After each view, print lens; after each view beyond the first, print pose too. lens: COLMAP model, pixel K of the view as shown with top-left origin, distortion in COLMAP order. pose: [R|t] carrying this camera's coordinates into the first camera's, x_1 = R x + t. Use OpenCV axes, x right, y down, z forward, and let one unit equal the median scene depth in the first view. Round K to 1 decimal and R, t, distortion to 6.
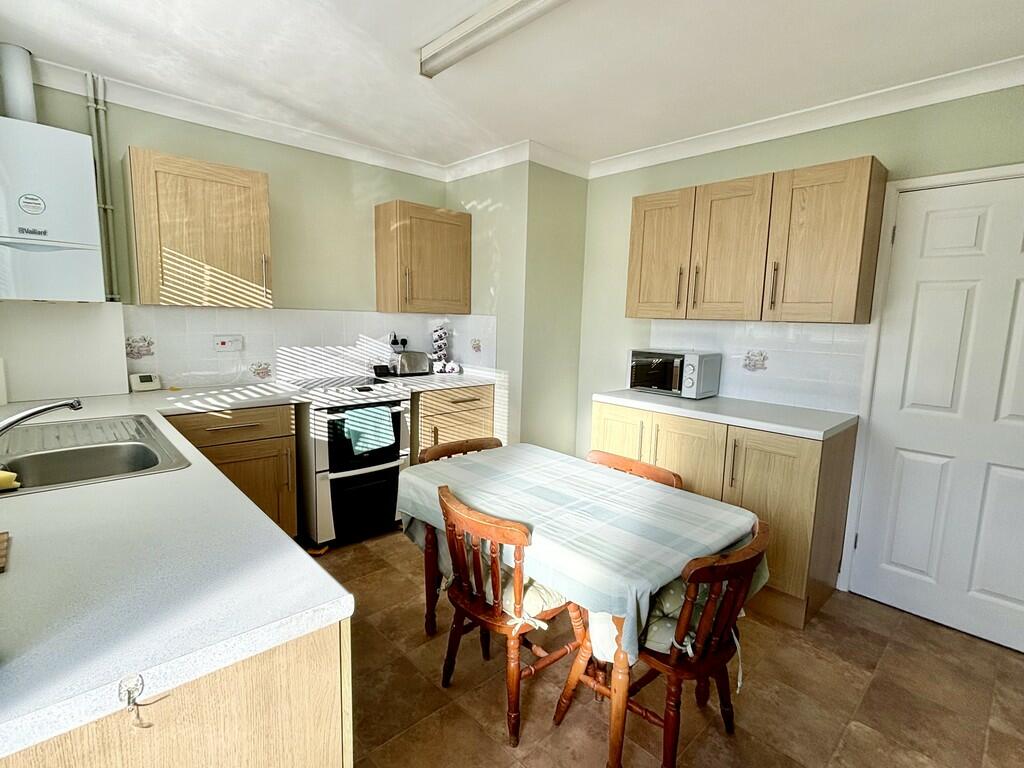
lens RADIAL K [[496.1, 0, 514.5], [0, 496.1, 383.7], [0, 0, 1]] dist [-0.017461, -0.001121]
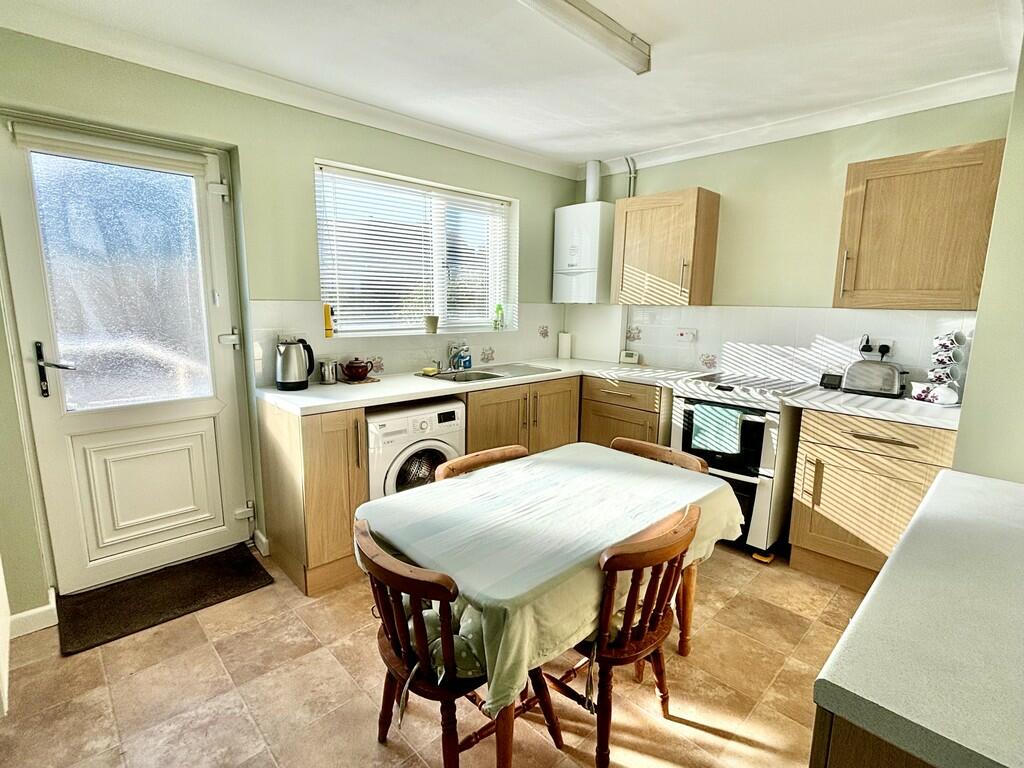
lens RADIAL K [[496.1, 0, 514.1], [0, 496.1, 382.4], [0, 0, 1]] dist [-0.017461, -0.001121]
pose [[0.005155, 0.134325, -0.990924, 0.635713], [-0.145511, 0.980491, 0.132154, -0.066489], [0.989343, 0.143510, 0.024600, 0.566126]]
